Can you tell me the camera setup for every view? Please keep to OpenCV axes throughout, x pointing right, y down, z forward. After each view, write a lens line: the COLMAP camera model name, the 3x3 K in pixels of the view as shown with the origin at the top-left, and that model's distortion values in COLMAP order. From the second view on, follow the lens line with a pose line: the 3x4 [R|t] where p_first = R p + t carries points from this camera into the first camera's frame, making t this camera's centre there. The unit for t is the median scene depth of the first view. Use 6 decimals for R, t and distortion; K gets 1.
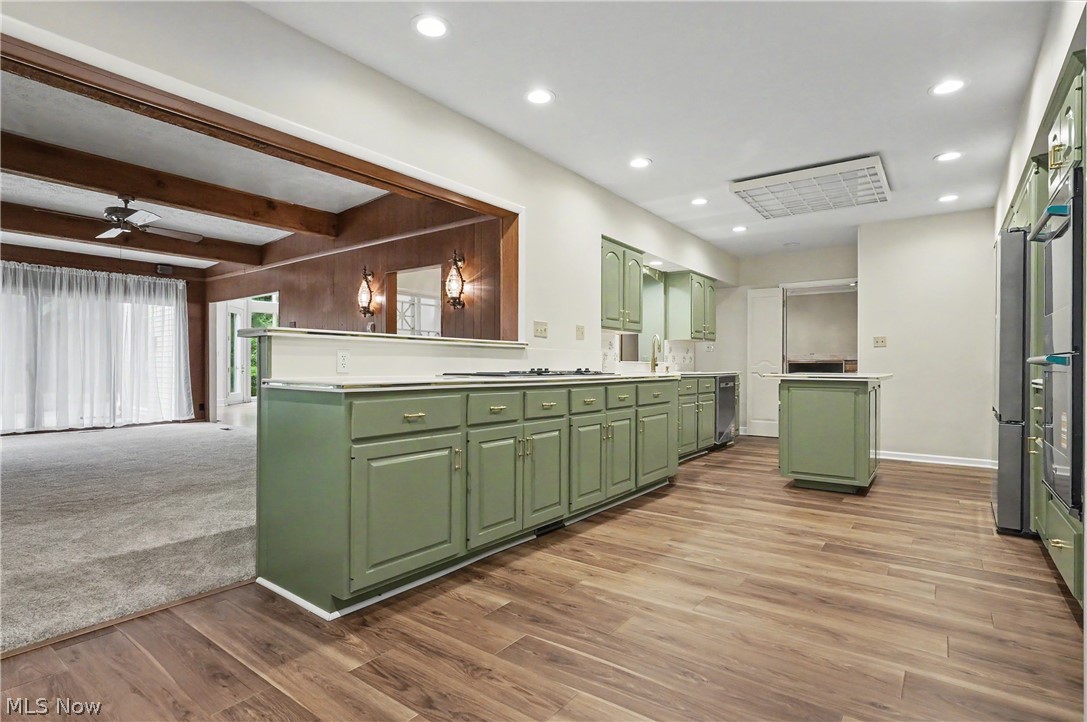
lens RADIAL K [[541.8, 0, 545.6], [0, 541.8, 364.6], [0, 0, 1]] dist [-0.006021, -0.001263]
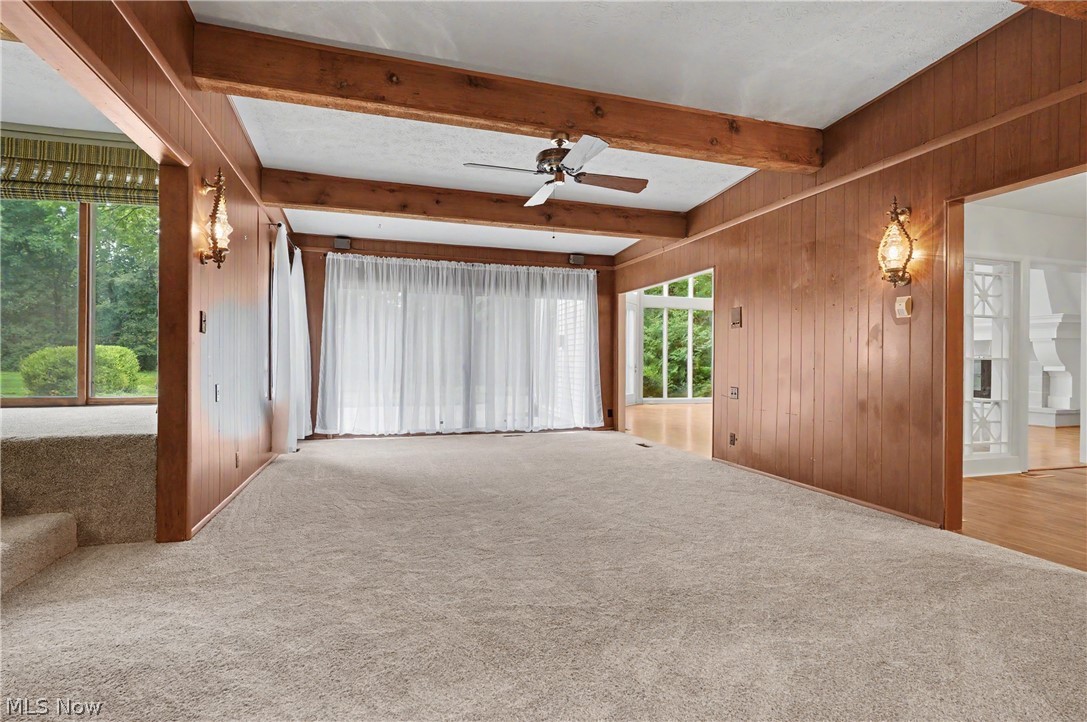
lens RADIAL K [[541.8, 0, 545.1], [0, 541.8, 362.0], [0, 0, 1]] dist [-0.006021, -0.001263]
pose [[0.808453, 0.005438, -0.588536, -0.250479], [-0.004567, 0.999985, 0.002967, -0.008366], [0.588543, 0.000289, 0.808466, 0.276898]]
